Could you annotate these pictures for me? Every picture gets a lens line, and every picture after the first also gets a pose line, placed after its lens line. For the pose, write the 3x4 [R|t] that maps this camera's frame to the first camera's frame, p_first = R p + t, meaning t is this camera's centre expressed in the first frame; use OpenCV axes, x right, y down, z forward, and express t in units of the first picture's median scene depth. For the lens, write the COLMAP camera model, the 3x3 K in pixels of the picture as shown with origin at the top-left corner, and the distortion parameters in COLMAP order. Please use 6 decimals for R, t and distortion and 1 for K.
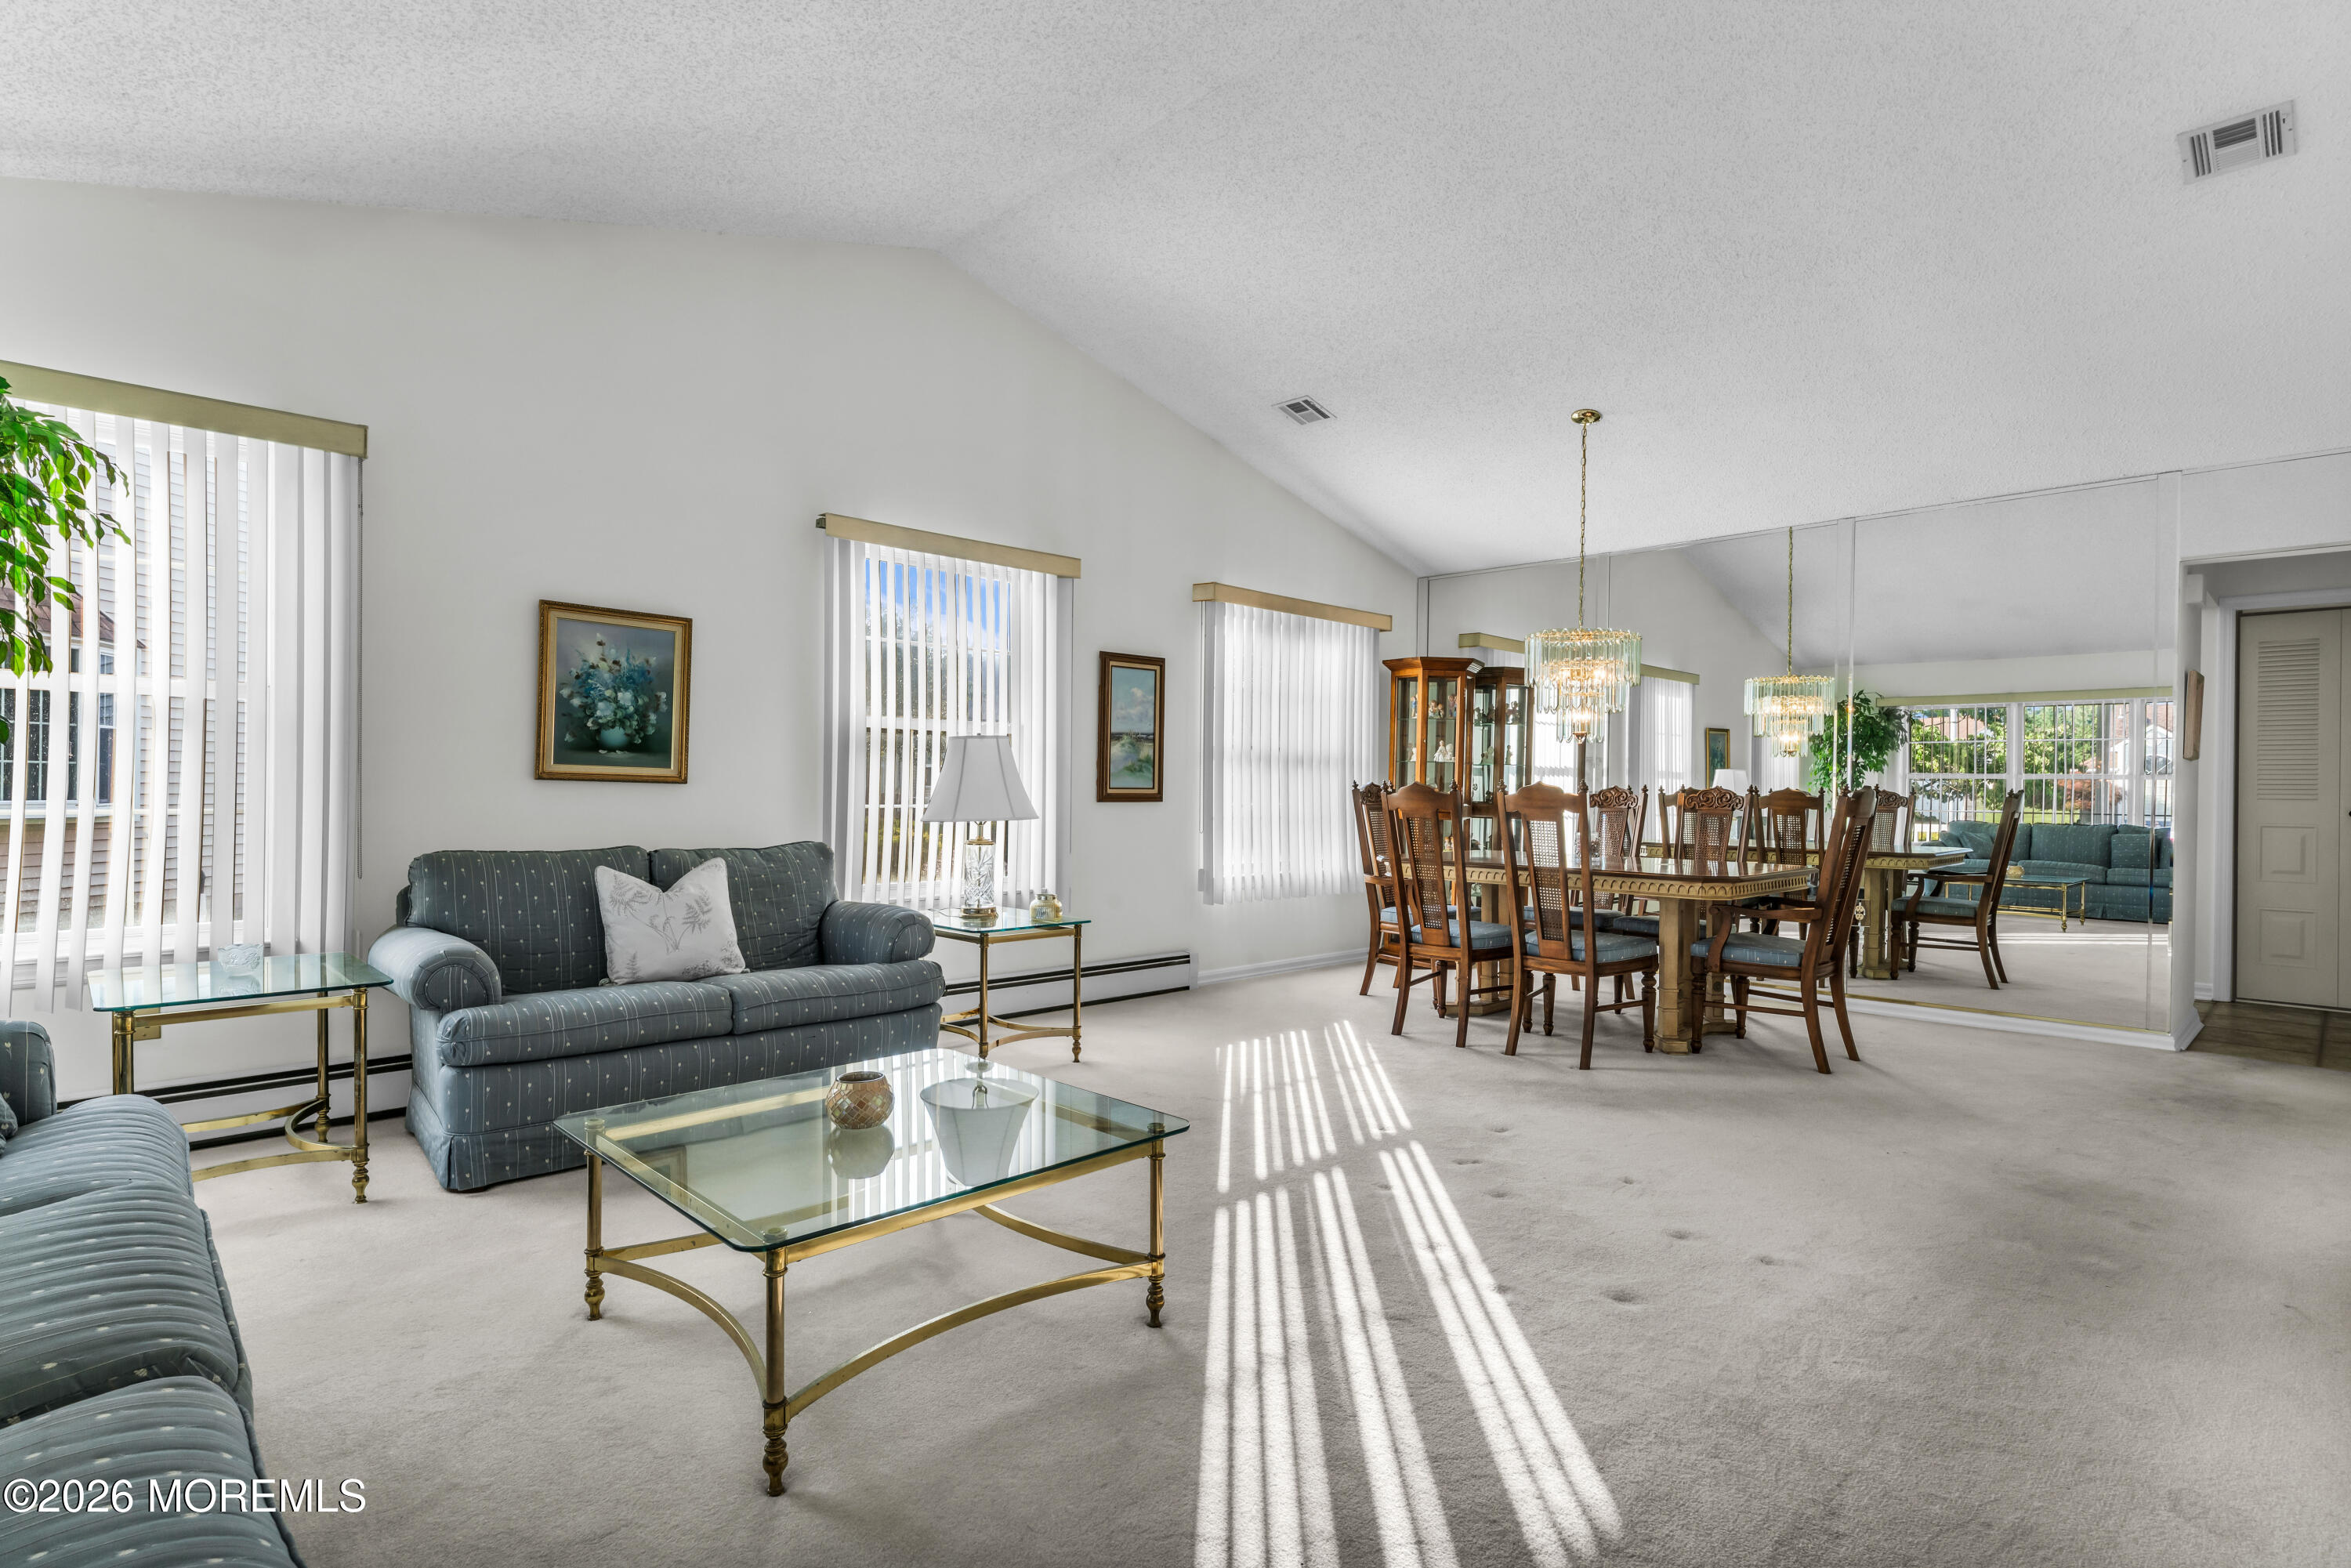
lens RADIAL K [[1163.2, 0, 1182.4], [0, 1163.2, 796.6], [0, 0, 1]] dist [0.004170, -0.002207]
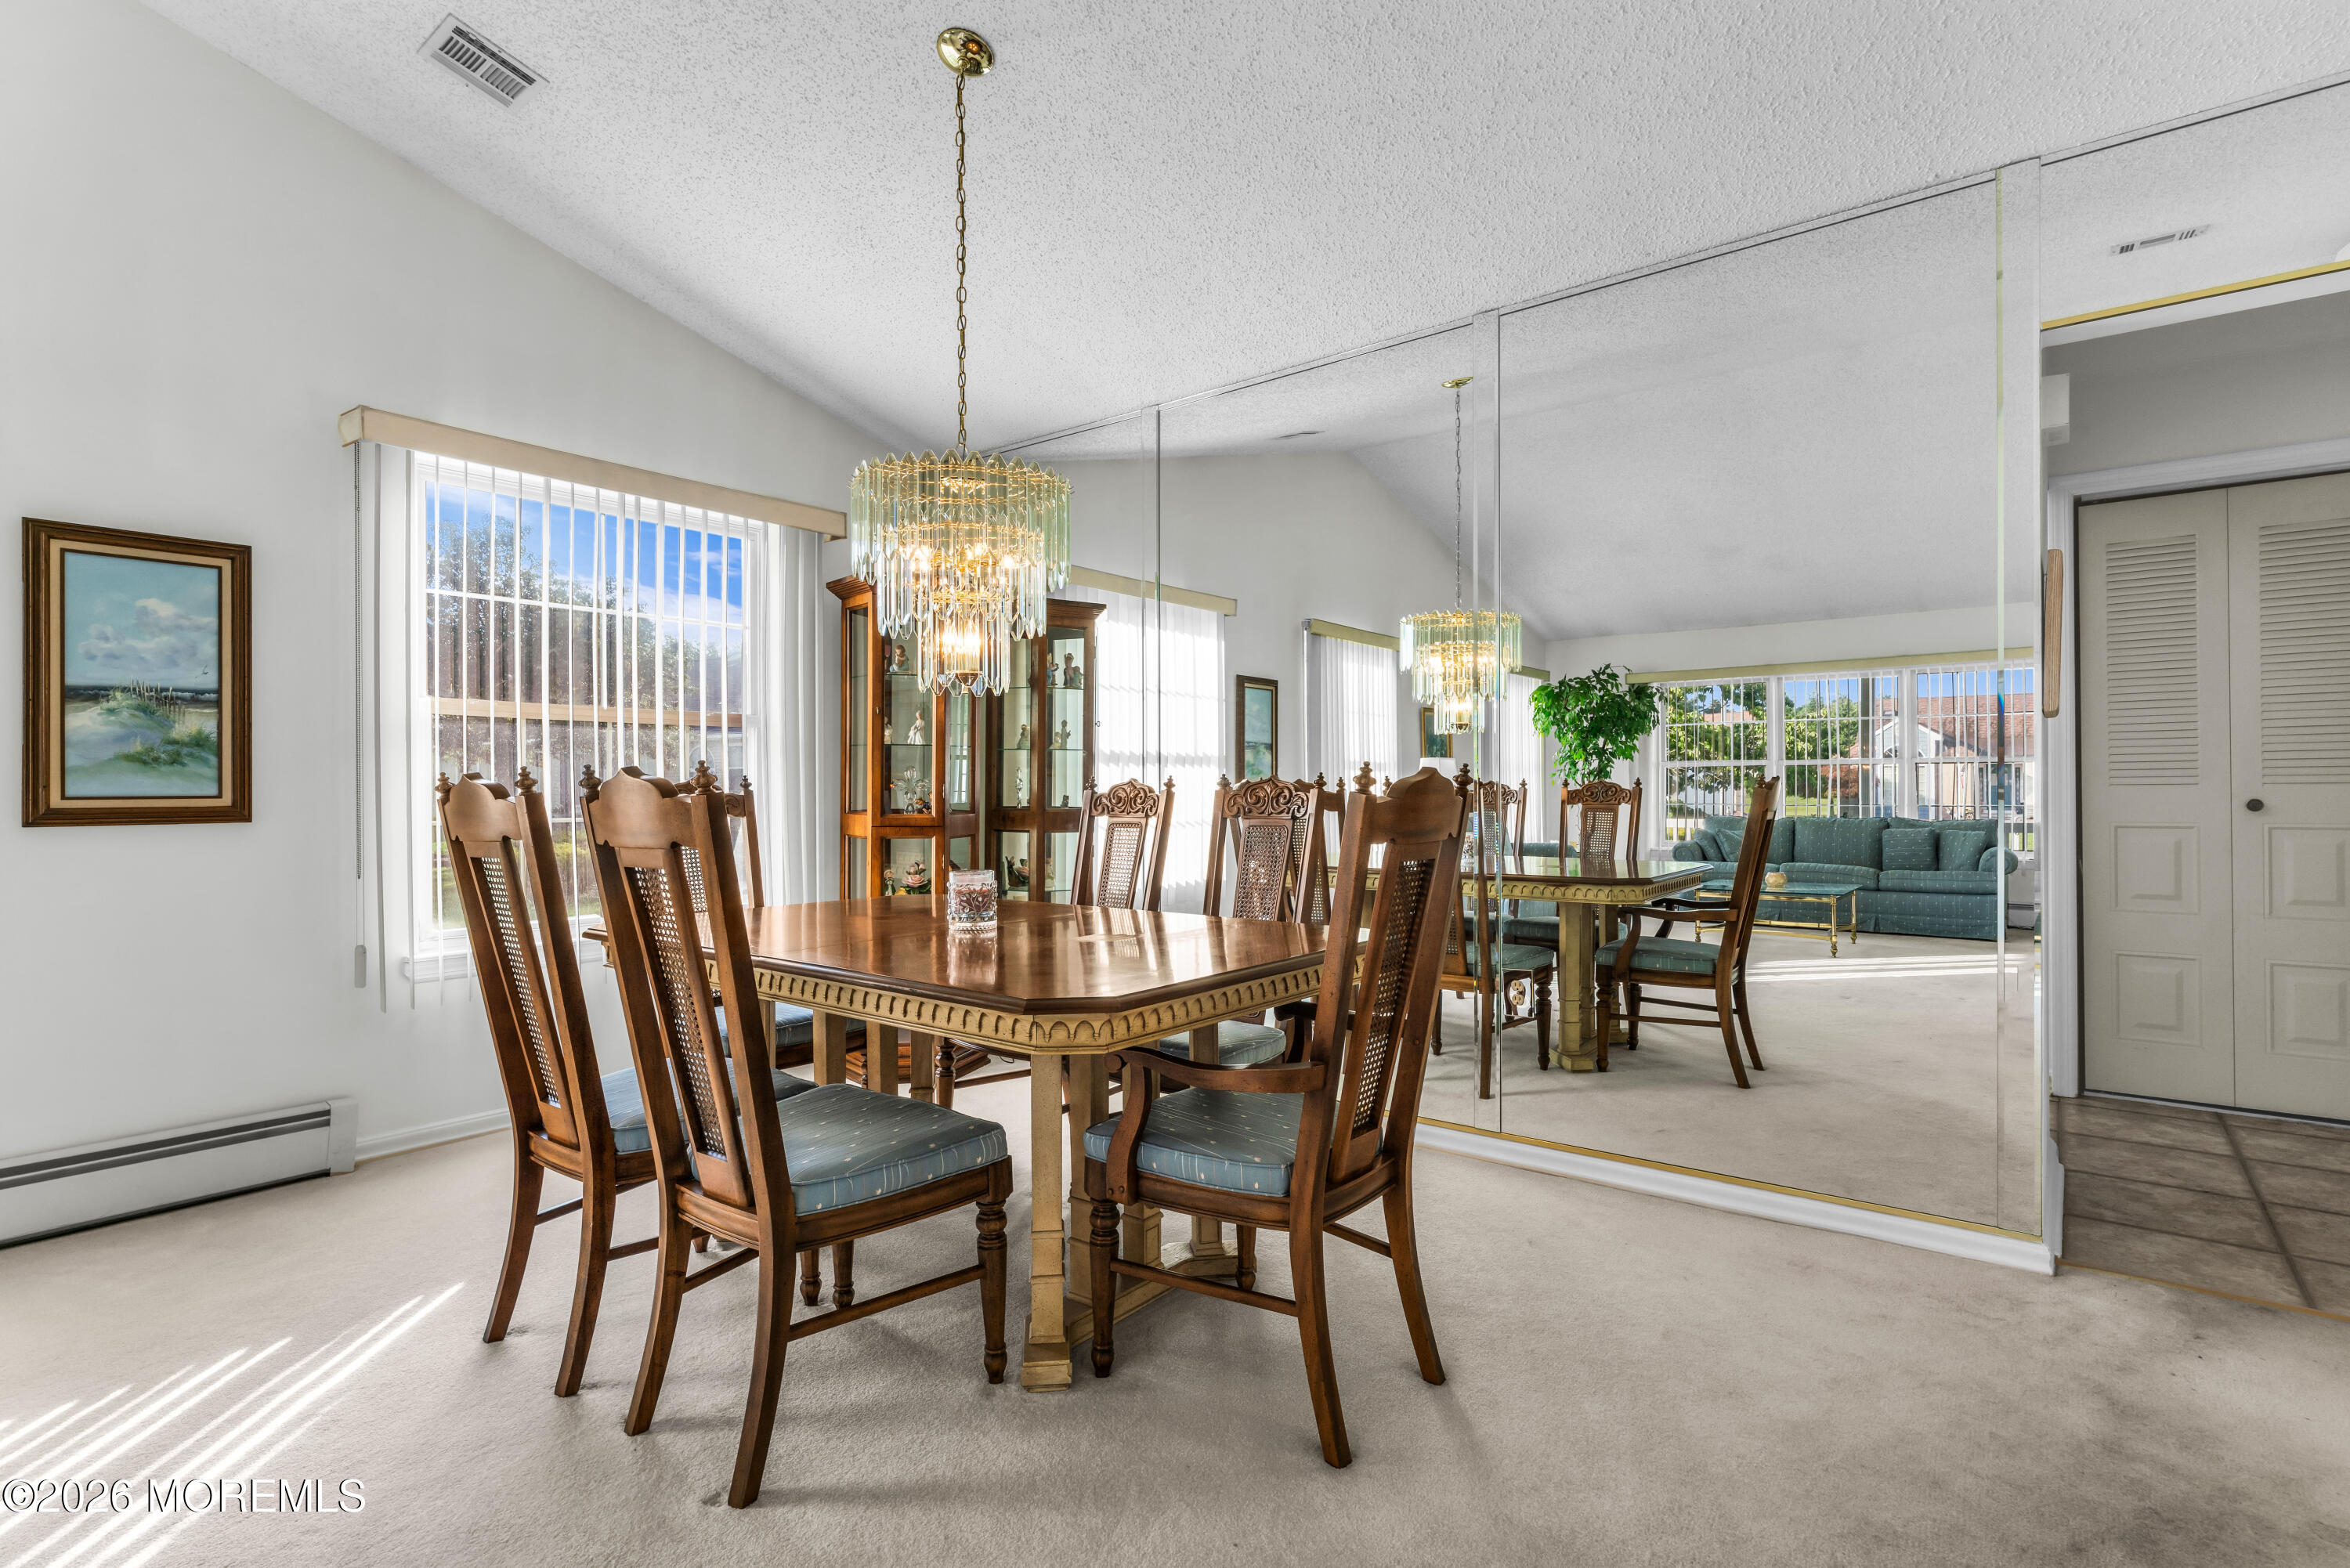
lens RADIAL K [[1162.7, 0, 1161.8], [0, 1162.7, 785.9], [0, 0, 1]] dist [0.004170, -0.002207]
pose [[0.991388, -0.015303, 0.130058, 0.239297], [0.016511, 0.999830, -0.008215, -0.000502], [-0.129910, 0.010292, 0.991472, 0.323354]]
